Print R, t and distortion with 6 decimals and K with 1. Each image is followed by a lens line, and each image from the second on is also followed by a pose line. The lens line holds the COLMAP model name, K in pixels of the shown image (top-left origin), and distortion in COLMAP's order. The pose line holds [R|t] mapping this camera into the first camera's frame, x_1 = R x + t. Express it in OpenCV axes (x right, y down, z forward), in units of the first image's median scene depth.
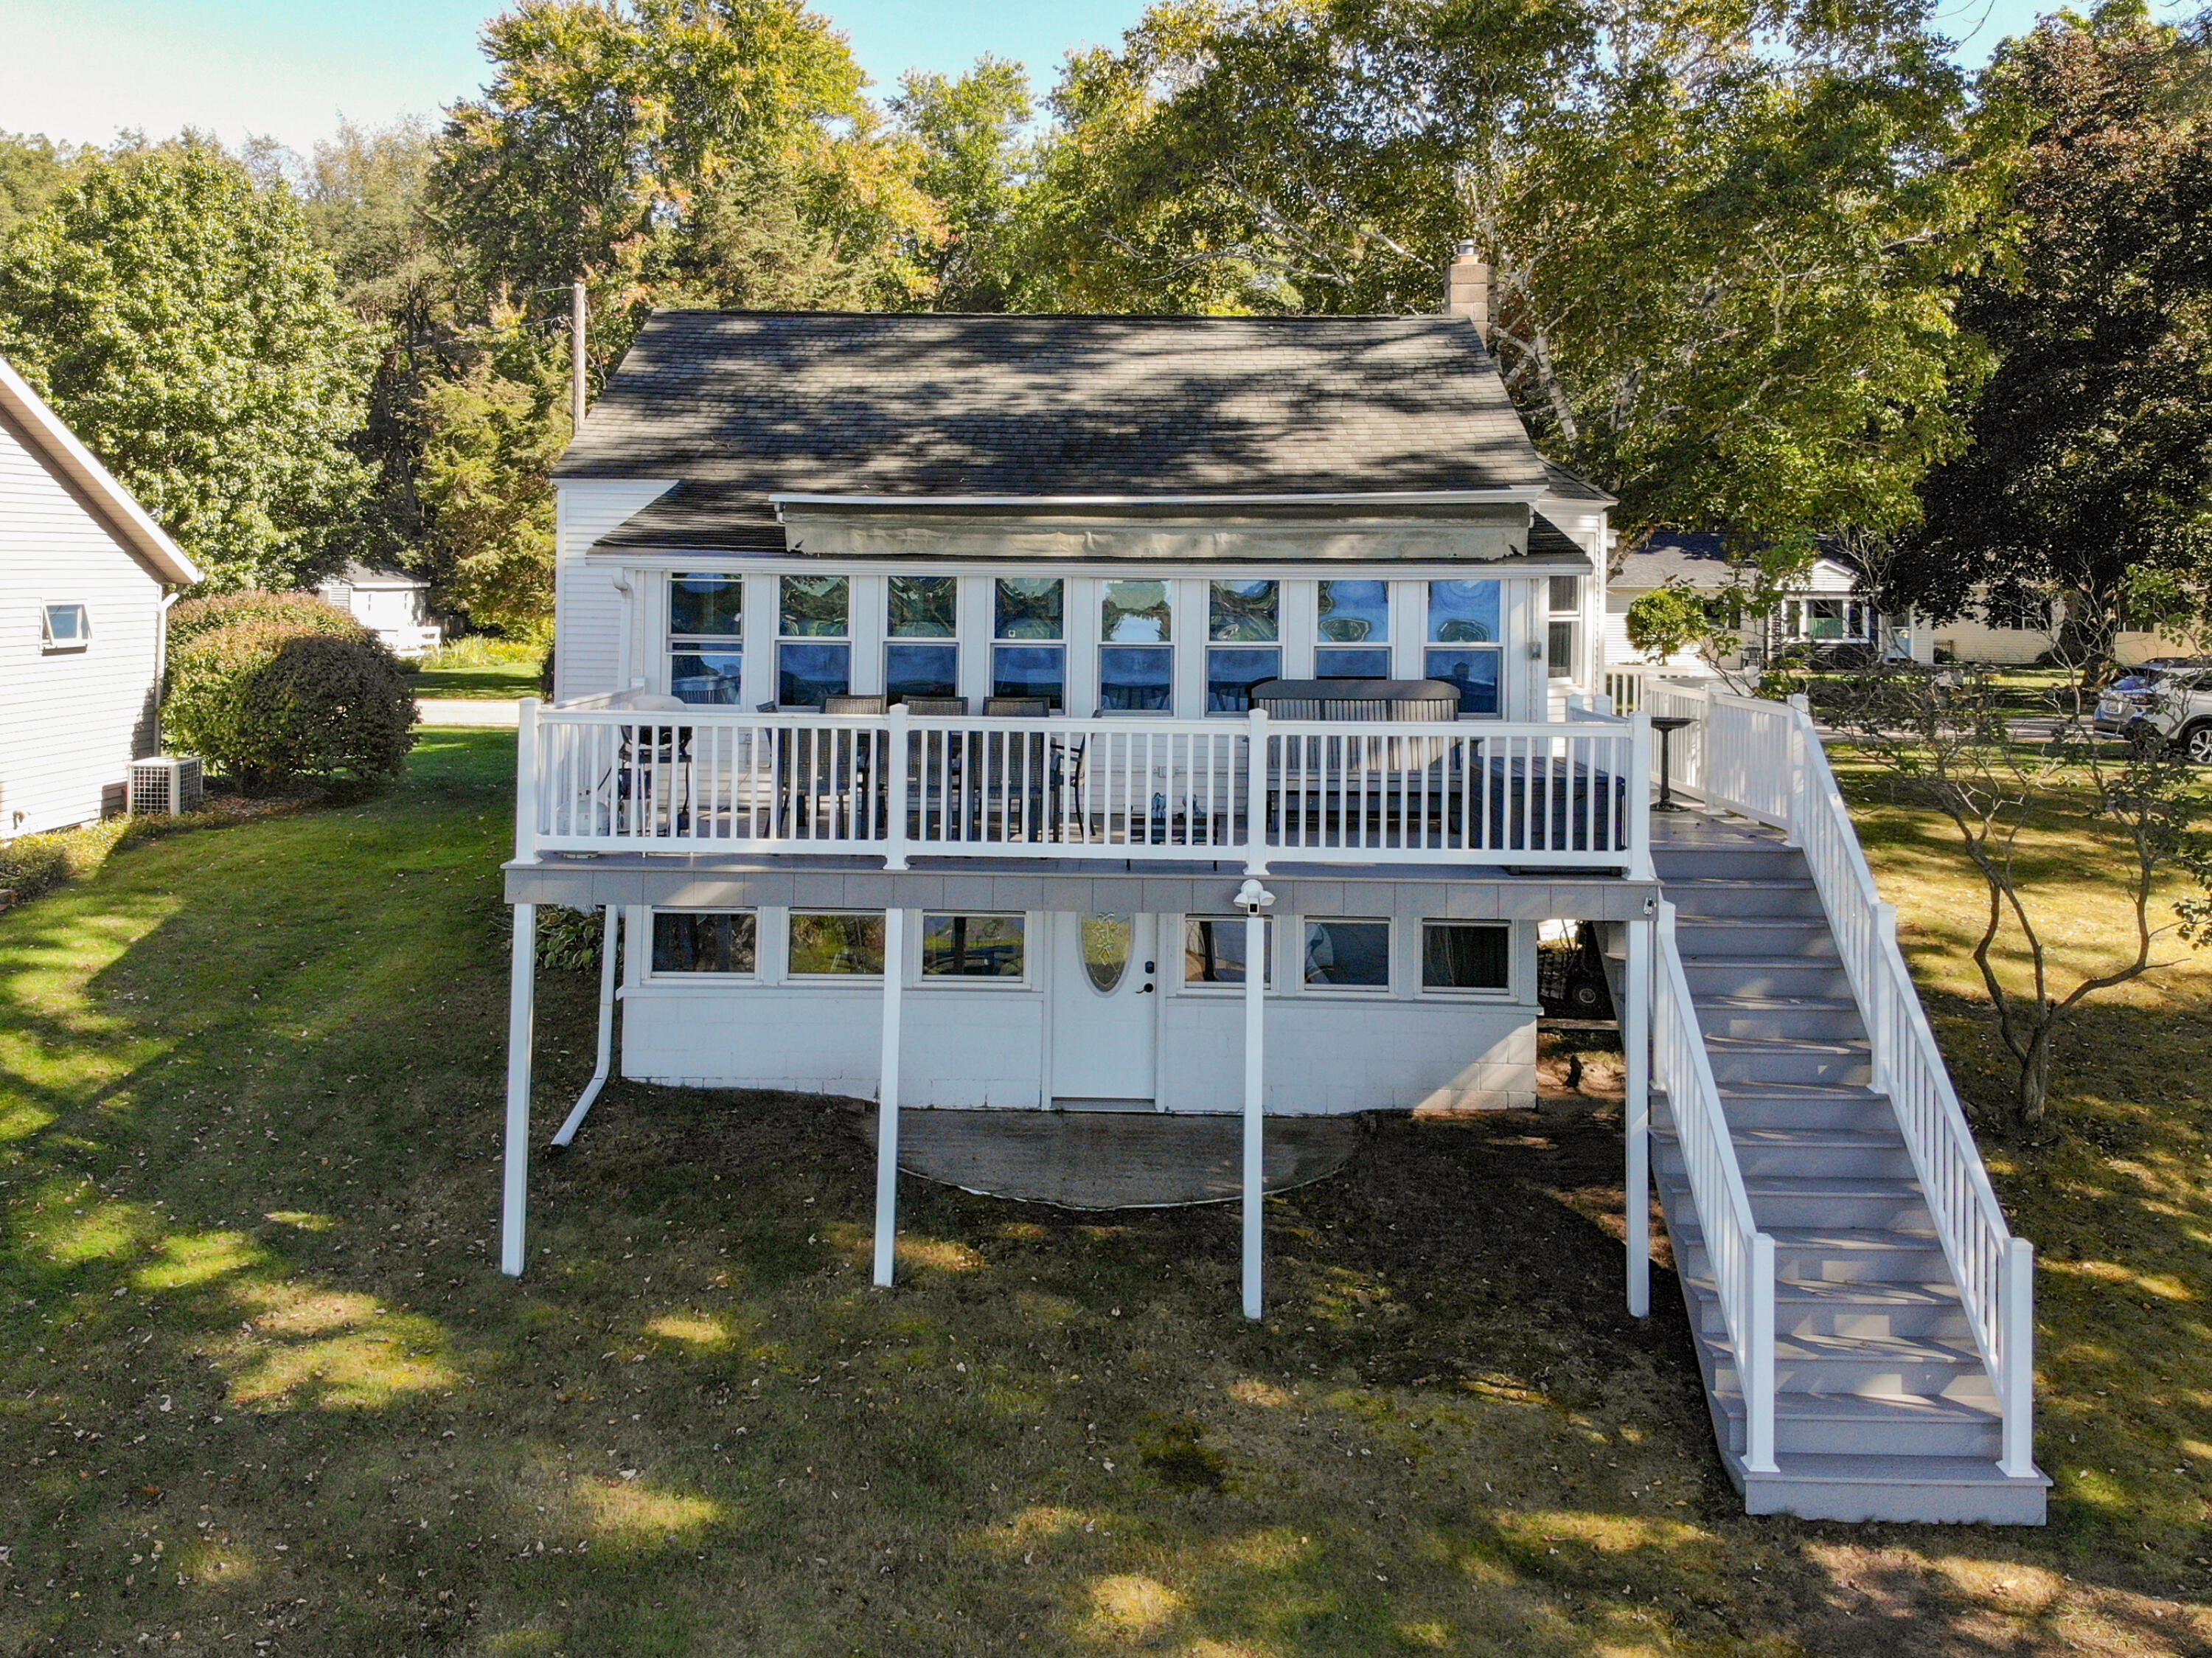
lens RADIAL K [[1545.1, 0, 957.3], [0, 1545.1, 644.1], [0, 0, 1]] dist [0.000005, -0.120946]
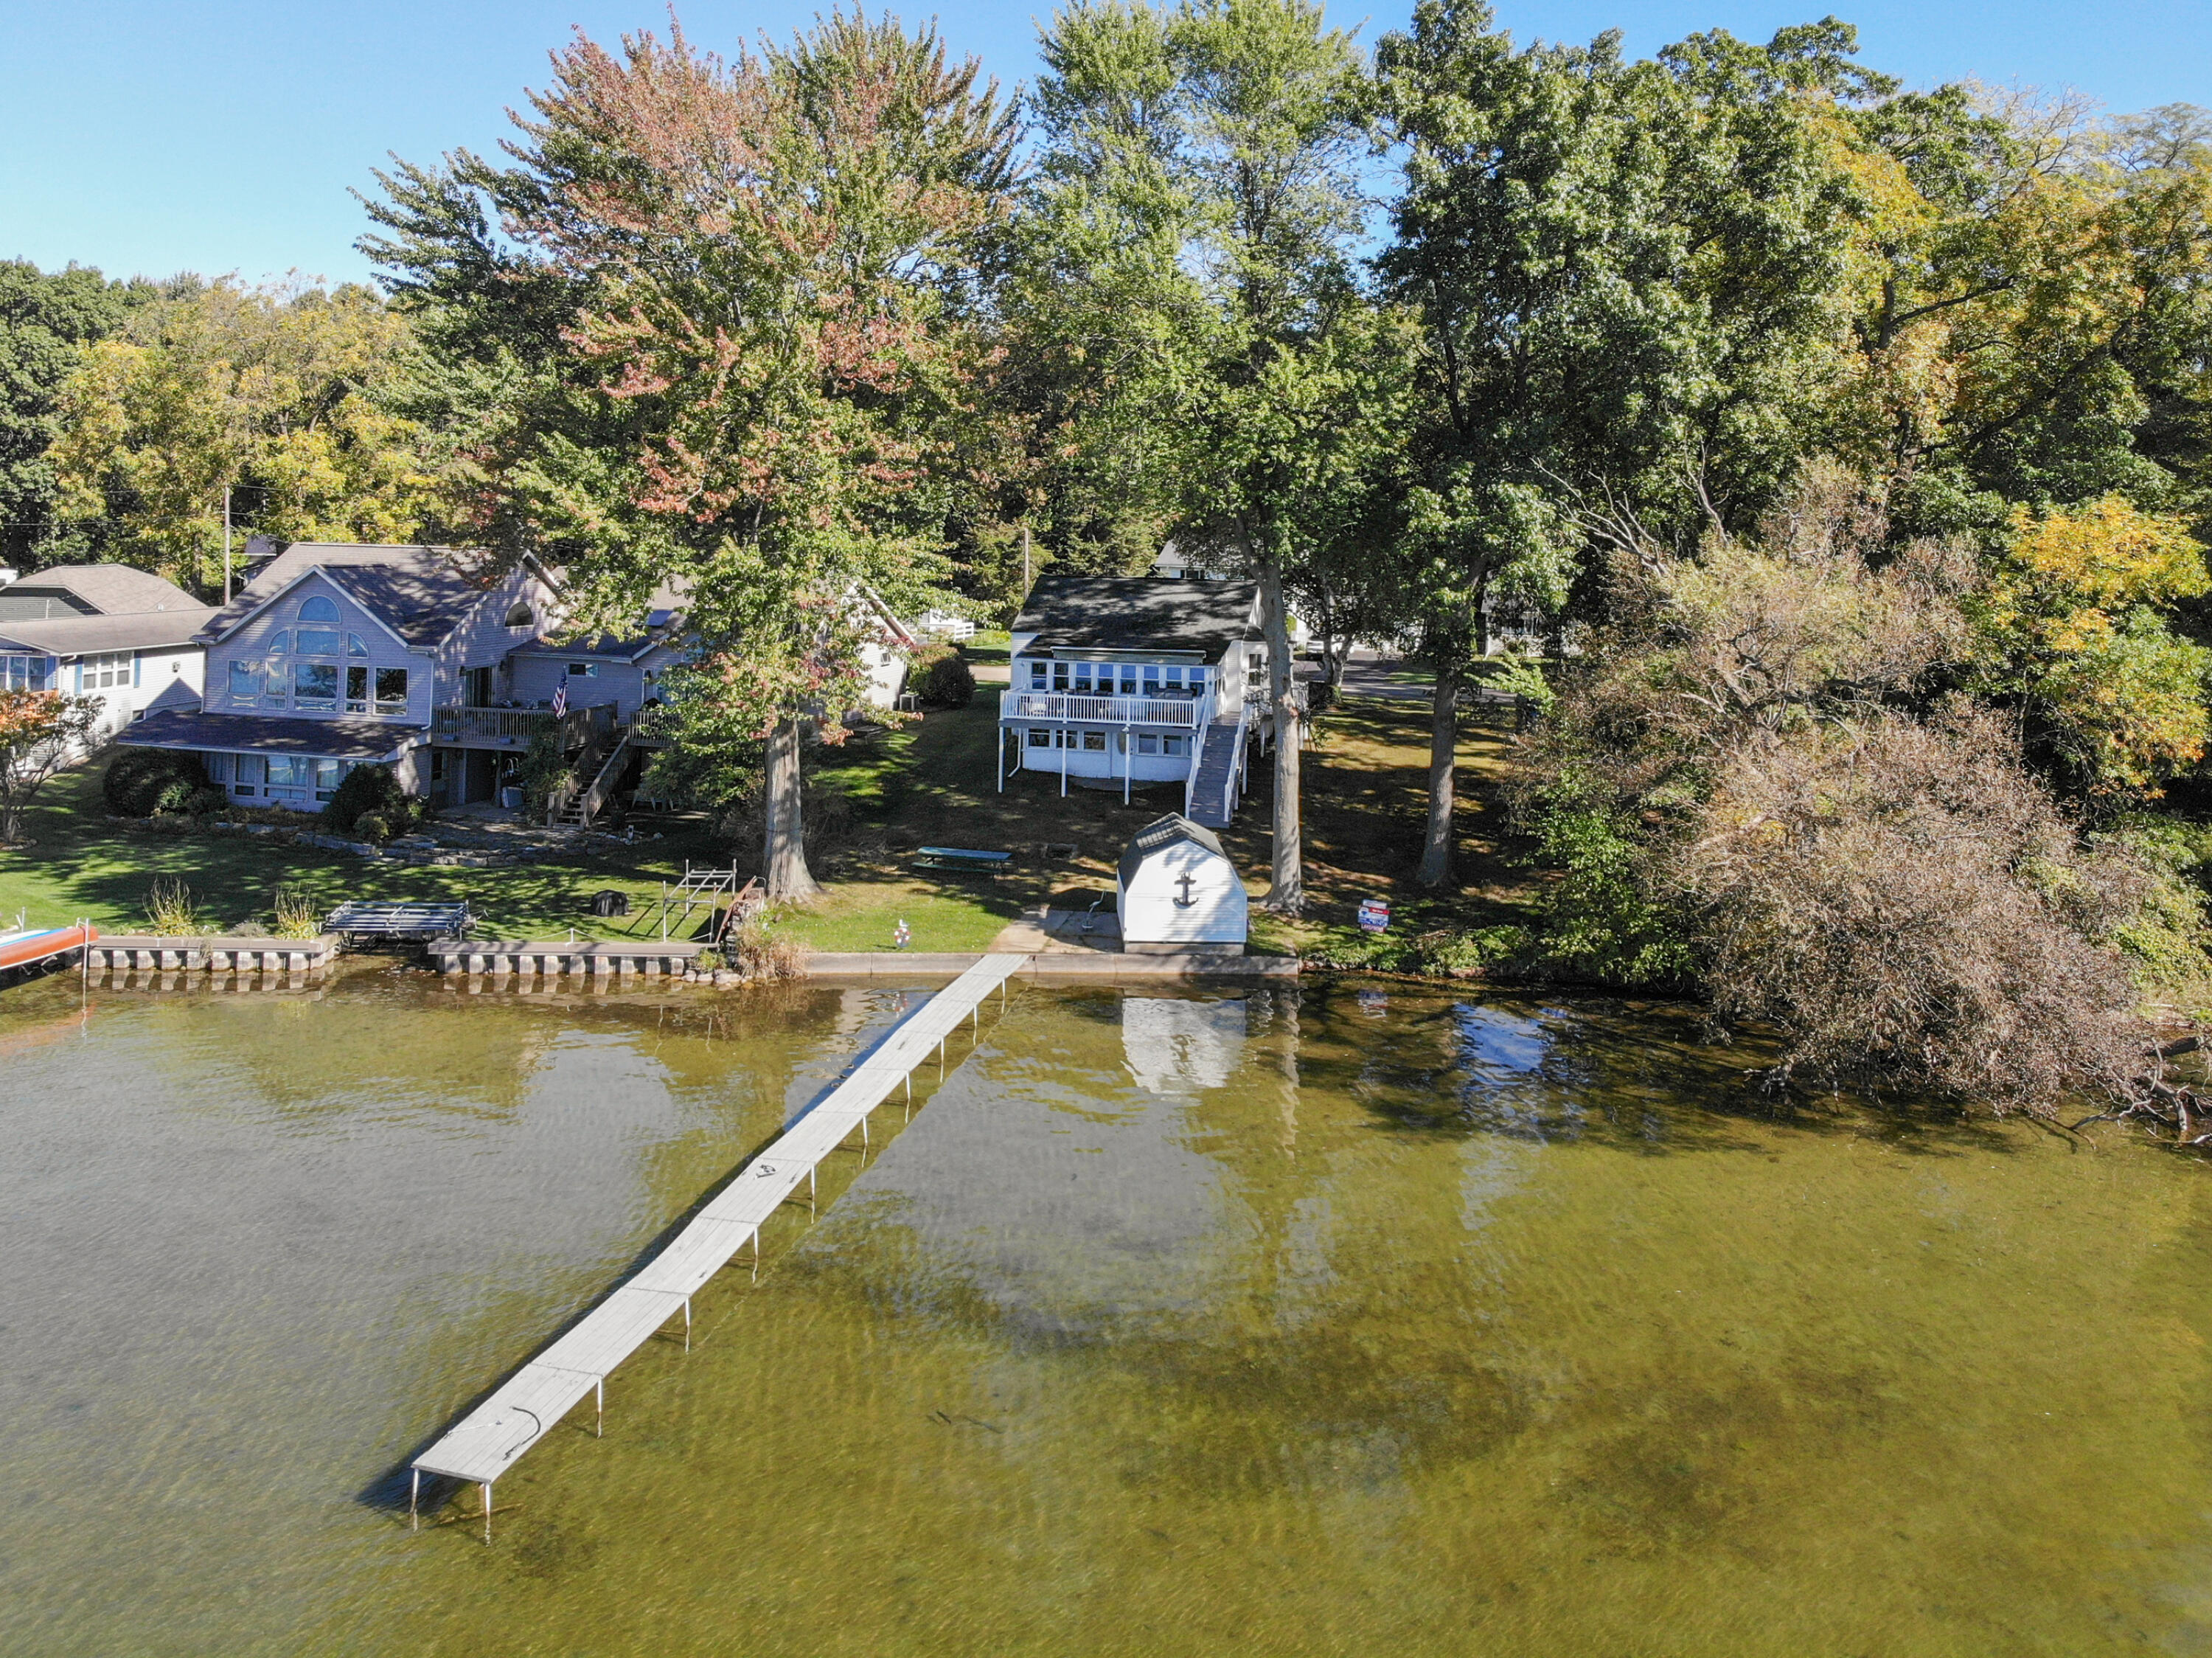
lens RADIAL K [[1517.3, 0, 1102.4], [0, 1517.3, 619.2], [0, 0, 1]] dist [0.071043, -0.162355]
pose [[0.974398, 0.009638, -0.224623, 0.715269], [-0.000920, 0.999243, 0.038883, -0.239047], [0.224828, -0.037681, 0.973670, -2.326834]]
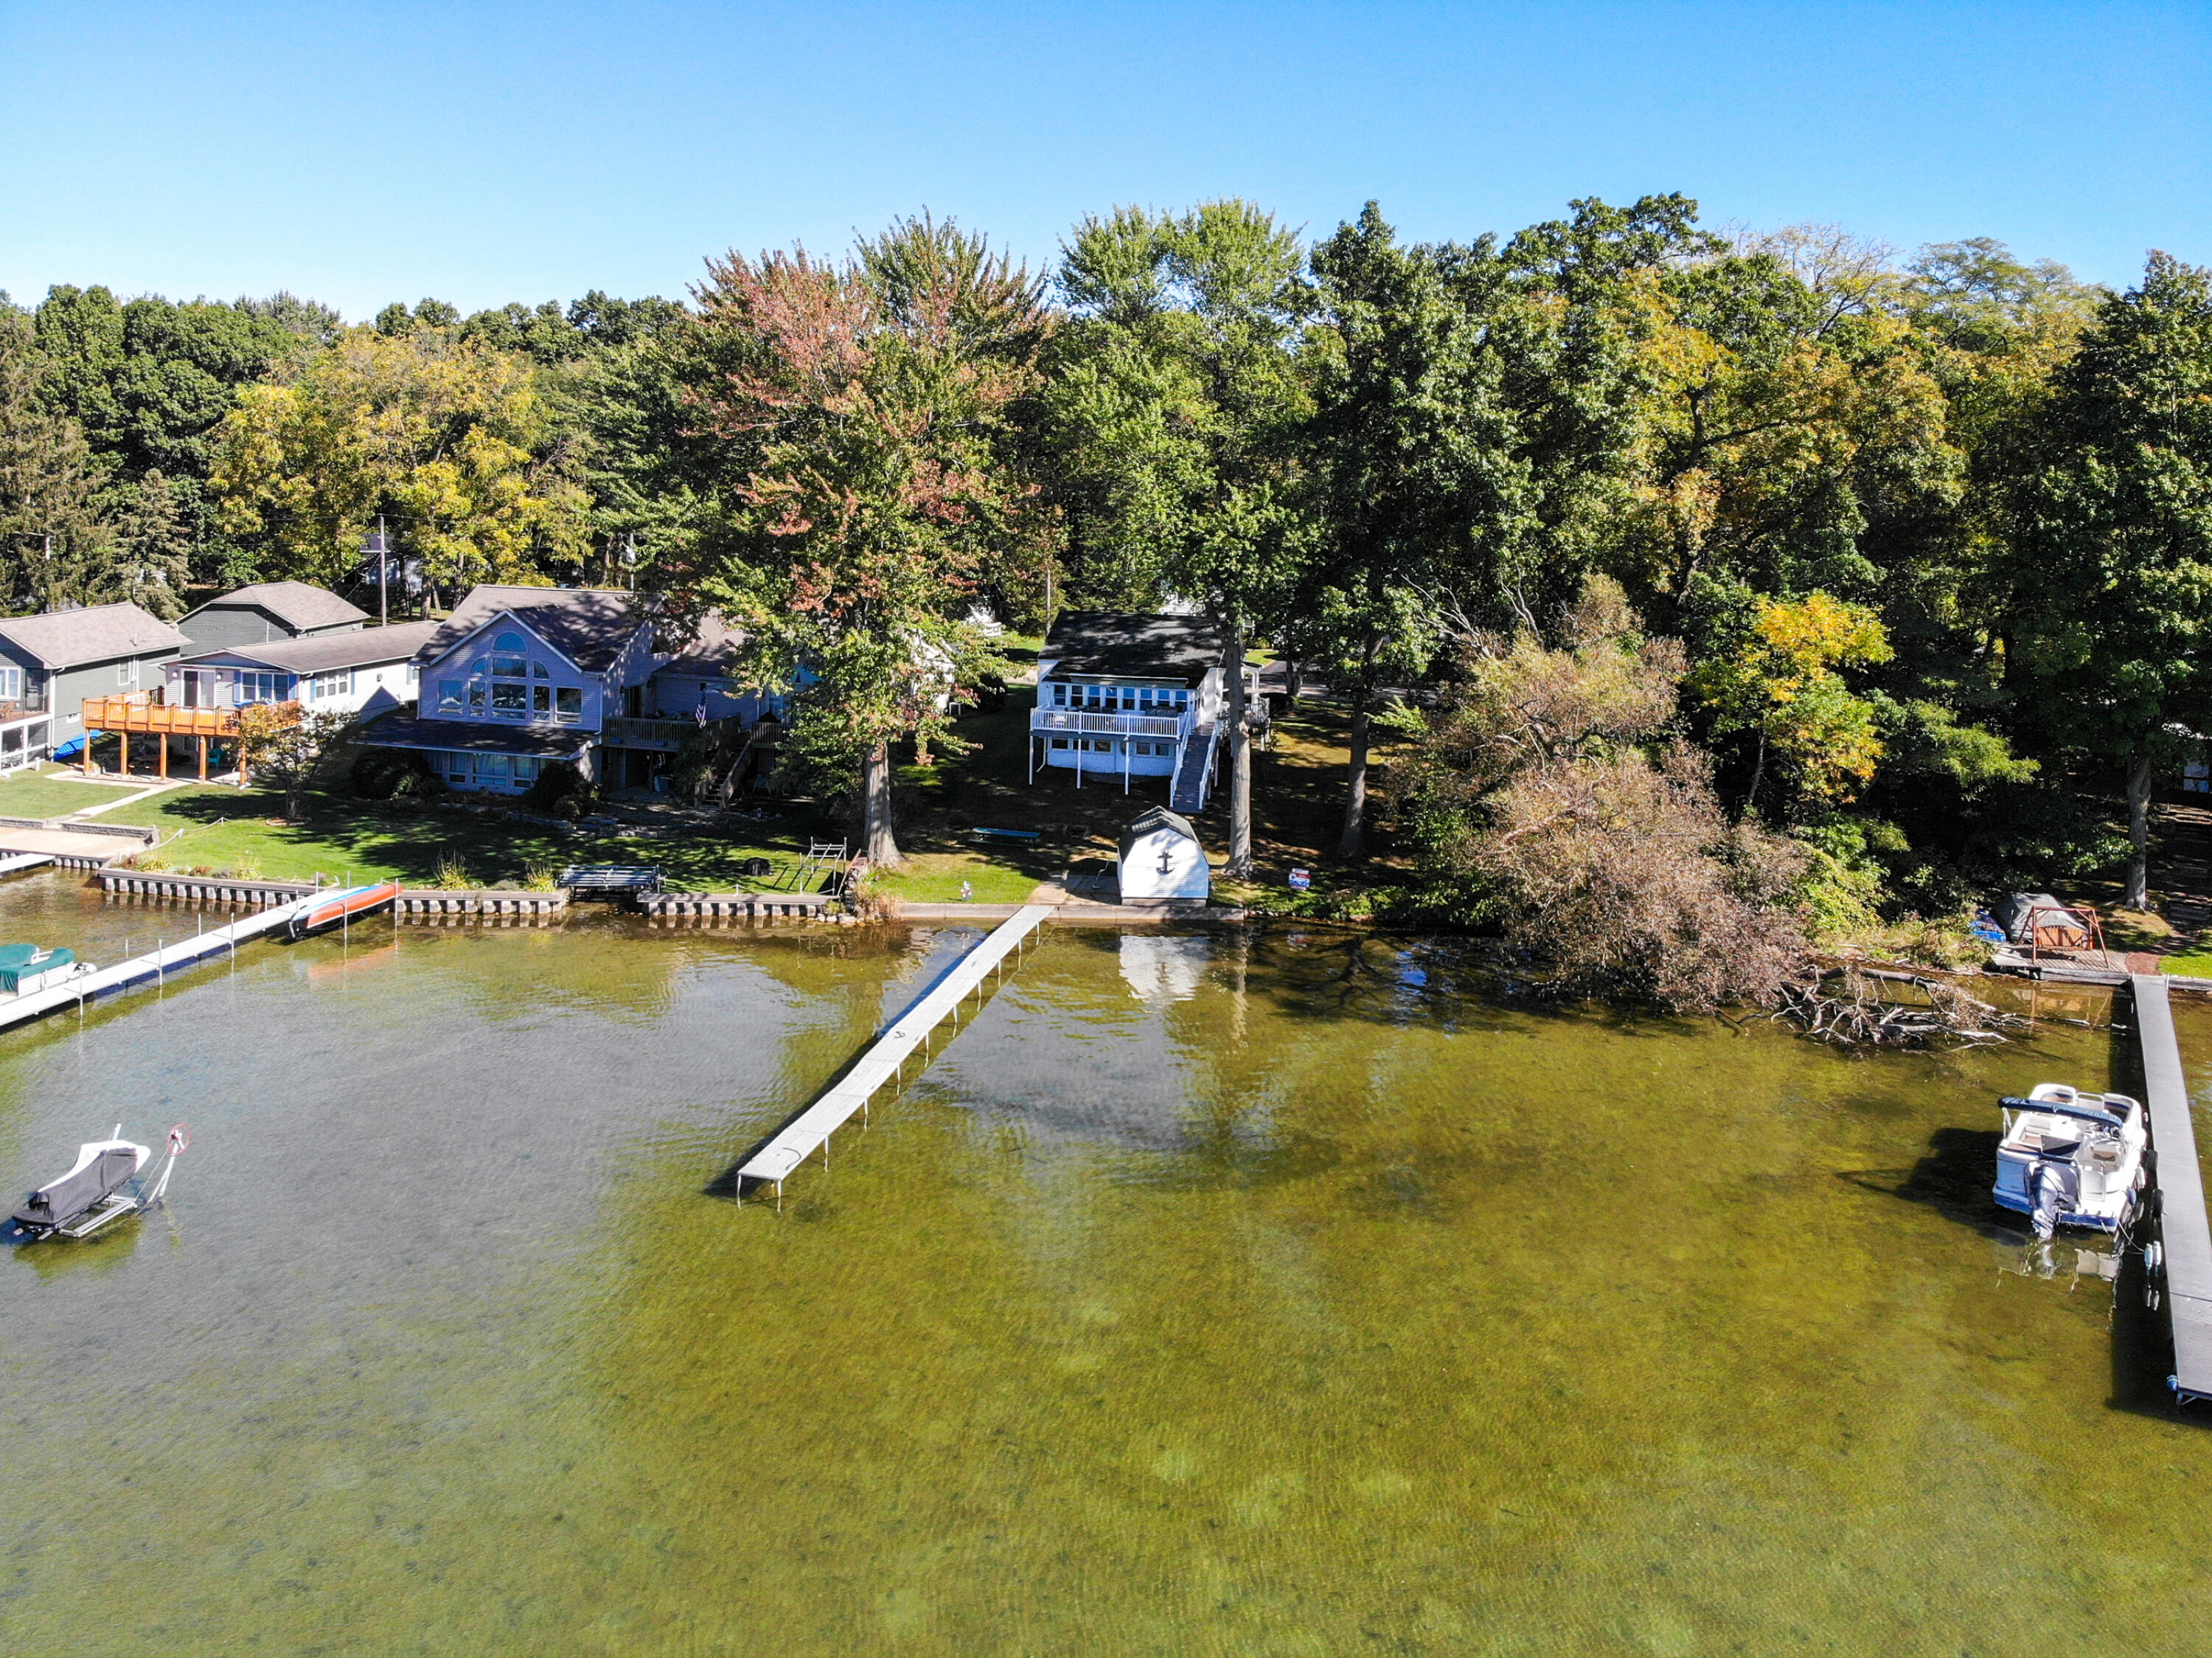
lens RADIAL K [[1557.2, 0, 1106.0], [0, 1557.2, 829.0], [0, 0, 1]] dist [-0.002102, -0.129014]
pose [[0.972733, 0.052974, -0.225795, 0.966618], [-0.004108, 0.977347, 0.211601, -0.533064], [0.231890, -0.204904, 0.950916, -3.327212]]
